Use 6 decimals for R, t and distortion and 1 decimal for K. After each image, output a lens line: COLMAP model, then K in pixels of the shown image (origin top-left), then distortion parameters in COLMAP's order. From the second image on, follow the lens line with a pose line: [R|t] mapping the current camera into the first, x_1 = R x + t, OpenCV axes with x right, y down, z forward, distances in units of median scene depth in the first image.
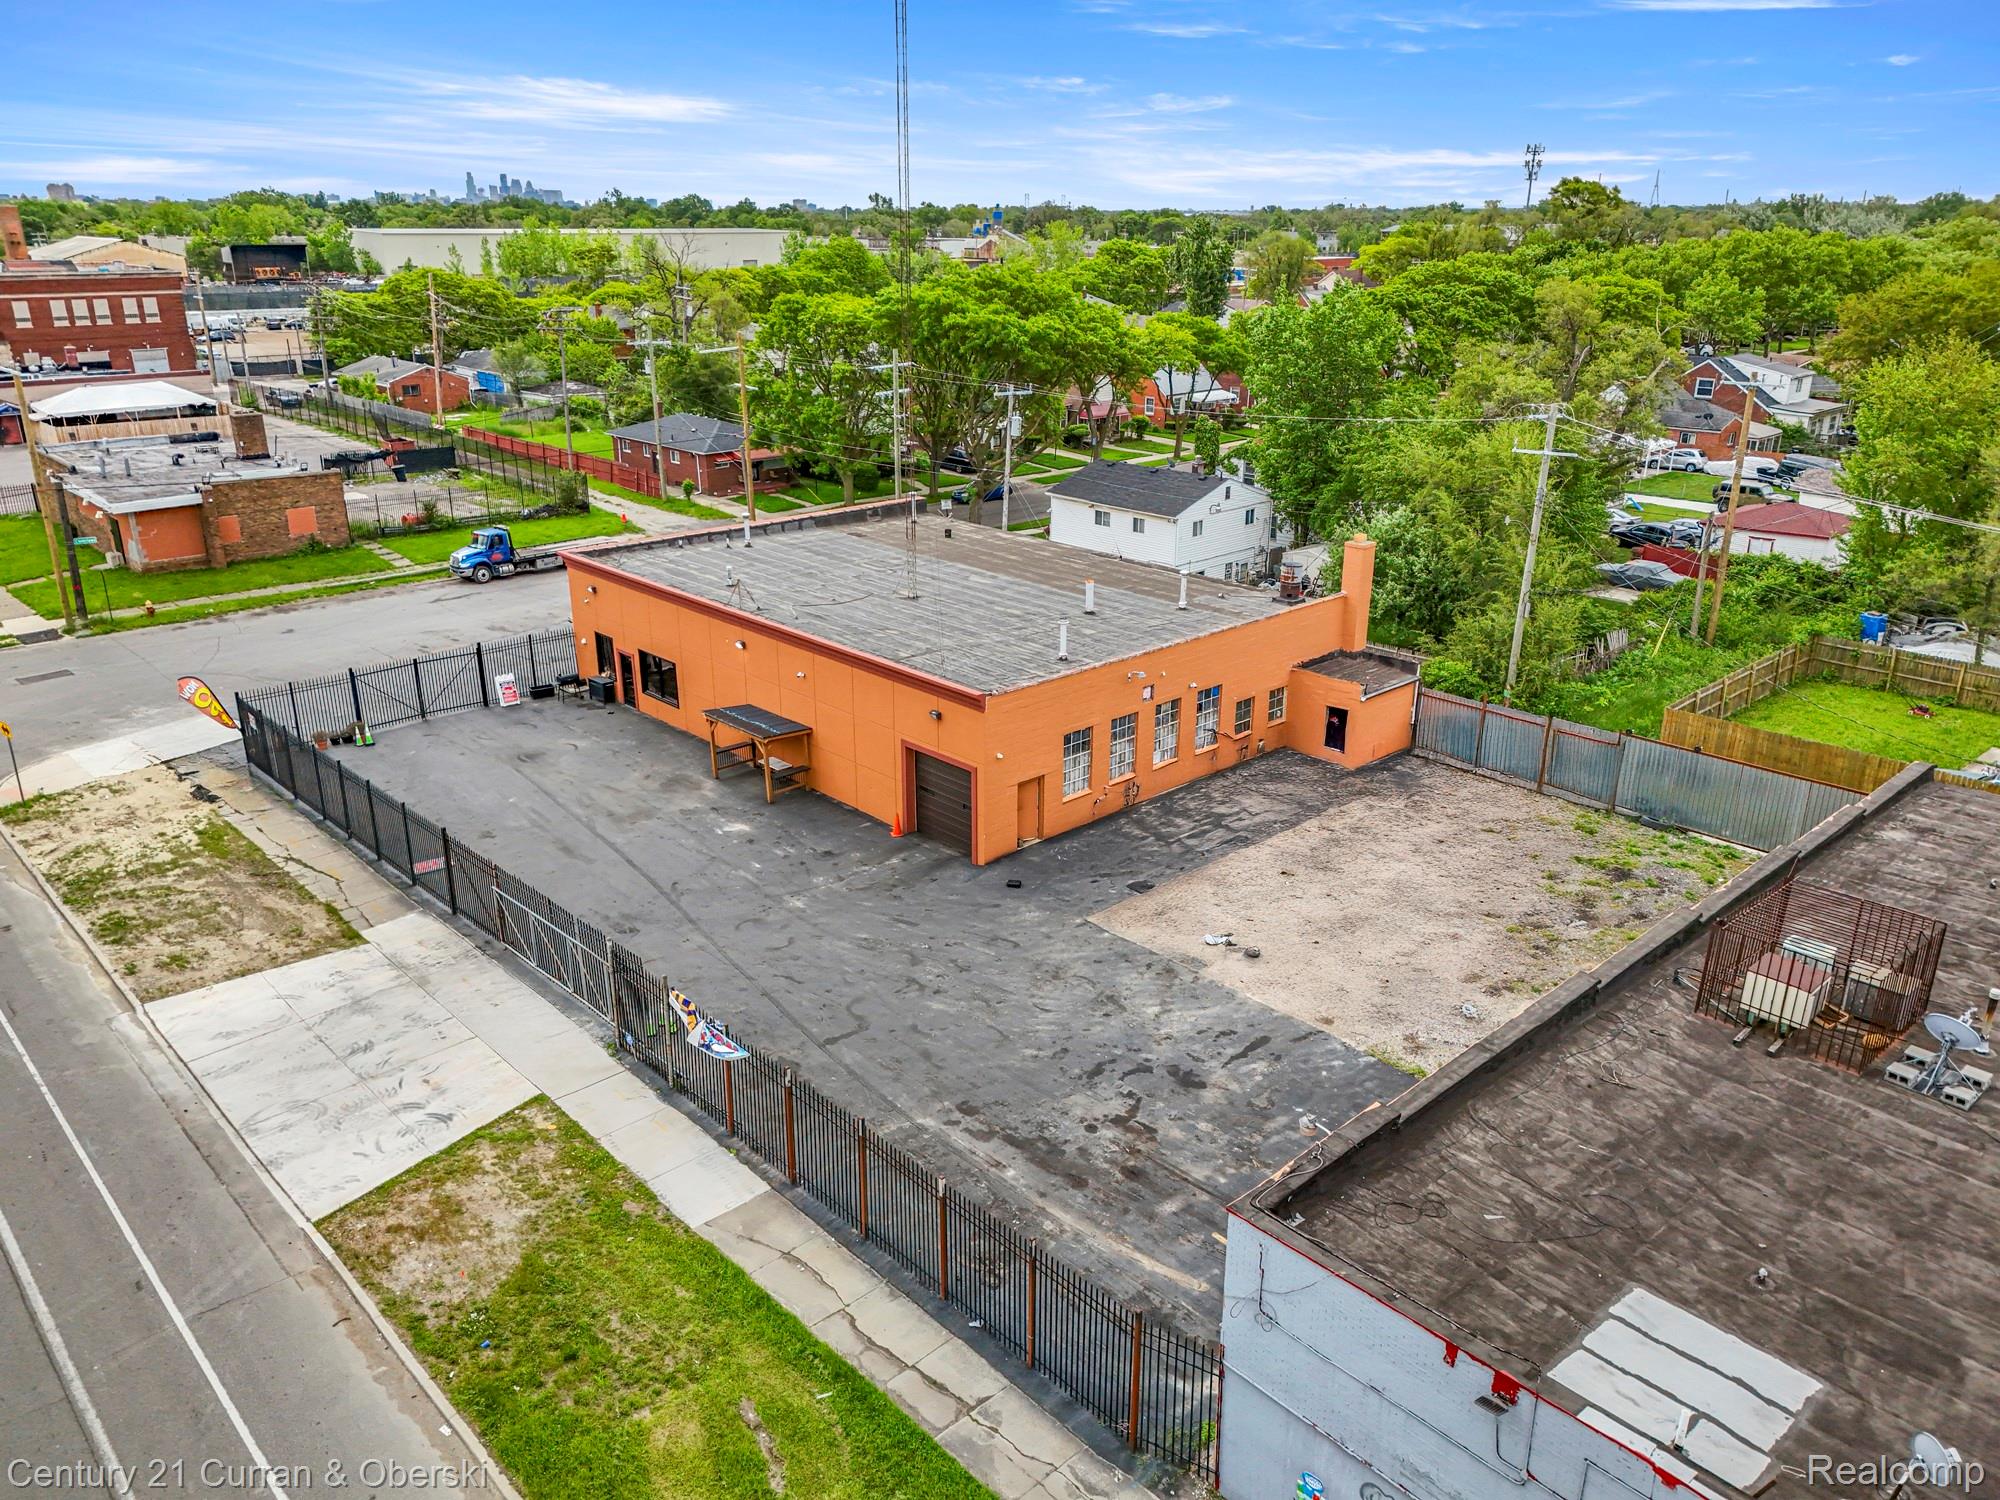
lens RADIAL K [[1457.9, 0, 988.1], [0, 1457.9, 756.2], [0, 0, 1]] dist [0.081551, -0.074715]
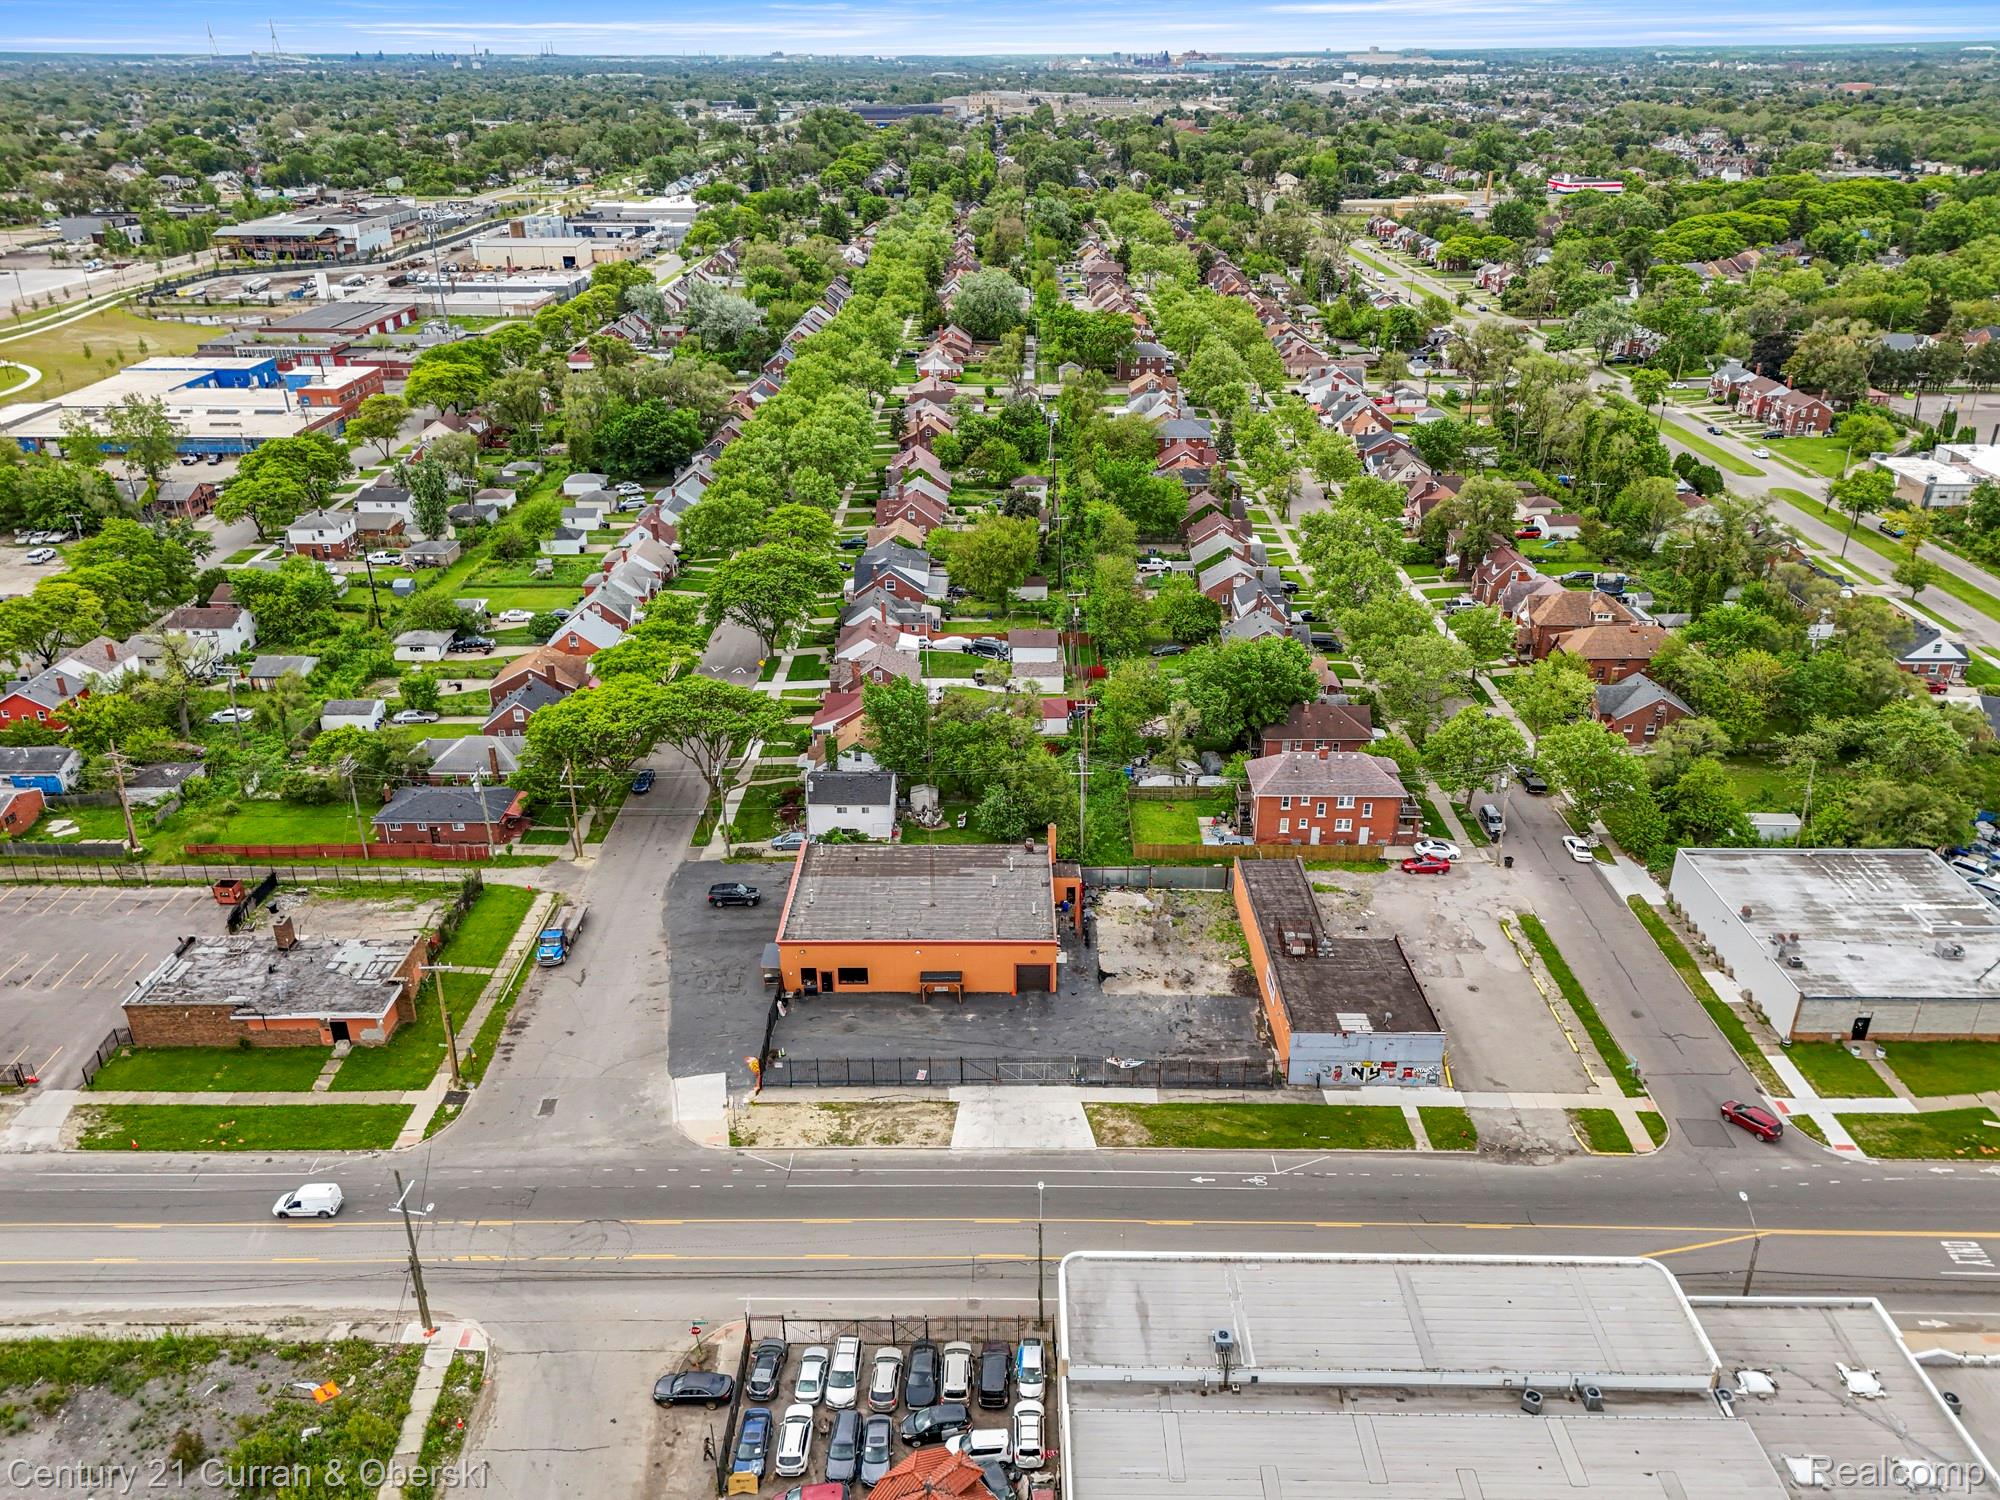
lens RADIAL K [[1457.9, 0, 988.1], [0, 1457.9, 756.2], [0, 0, 1]] dist [0.081551, -0.074715]
pose [[0.688486, -0.317780, 0.651923, -2.097640], [0.258693, 0.947370, 0.188594, -1.088224], [-0.677543, 0.038804, 0.734458, -1.261661]]
